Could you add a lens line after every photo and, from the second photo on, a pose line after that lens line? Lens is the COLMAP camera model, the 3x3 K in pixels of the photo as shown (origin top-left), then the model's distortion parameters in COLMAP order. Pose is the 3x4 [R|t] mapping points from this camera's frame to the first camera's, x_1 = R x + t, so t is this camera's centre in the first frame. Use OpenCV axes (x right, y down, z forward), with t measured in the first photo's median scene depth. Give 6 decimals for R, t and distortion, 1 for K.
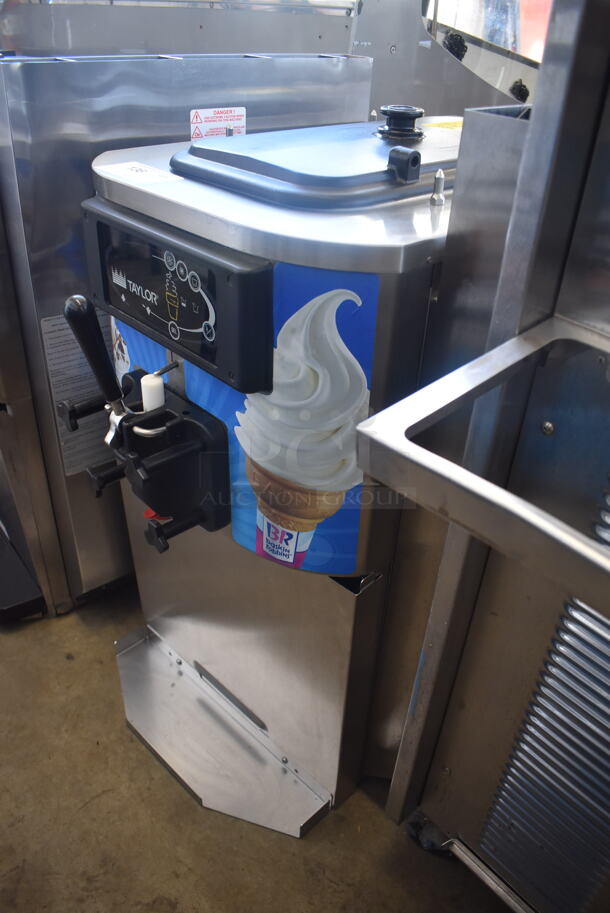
lens RADIAL K [[708.5, 0, 301.4], [0, 708.5, 457.6], [0, 0, 1]] dist [-0.091367, 0.008592]
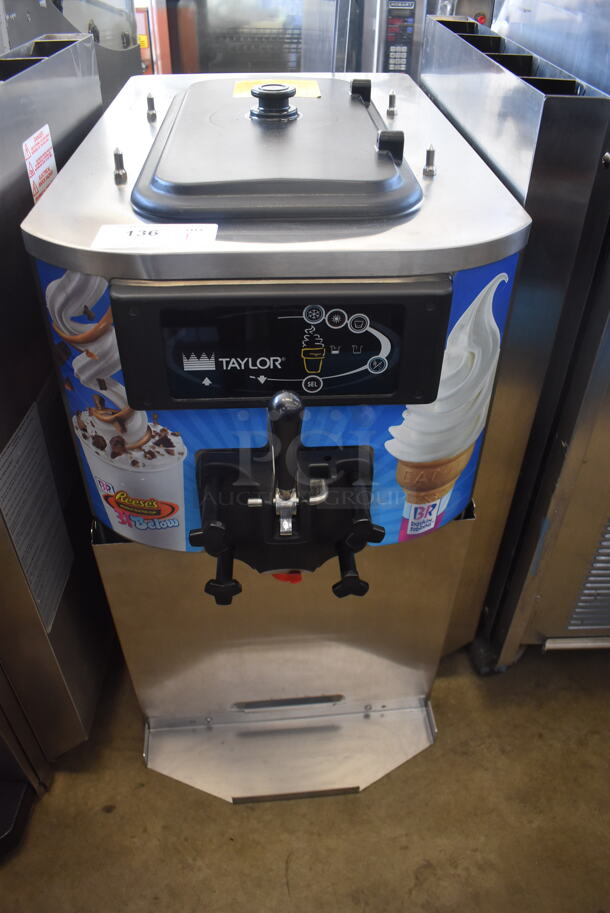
lens RADIAL K [[696.3, 0, 305.0], [0, 696.3, 456.5], [0, 0, 1]] dist [-0.091818, 0.002548]
pose [[0.639465, -0.510184, 0.575149, -0.756208], [0.441302, 0.856154, 0.268799, -0.346931], [-0.629553, 0.081927, 0.772626, 0.308201]]
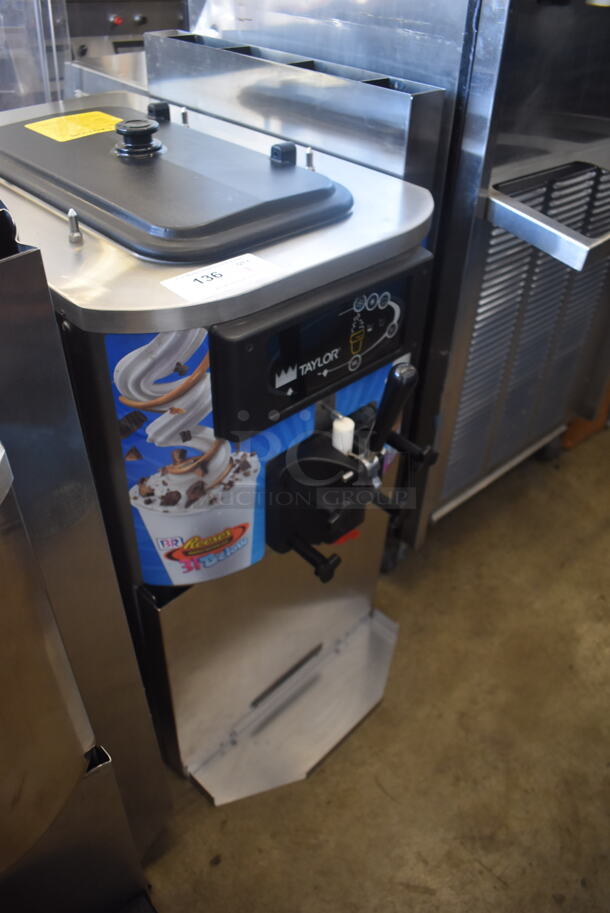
lens RADIAL K [[696.3, 0, 305.0], [0, 696.3, 456.5], [0, 0, 1]] dist [-0.091818, 0.002548]
pose [[-0.014304, -0.663574, 0.747974, -1.078708], [0.534624, 0.627069, 0.566535, -0.738805], [-0.844969, 0.407988, 0.345793, 0.748171]]
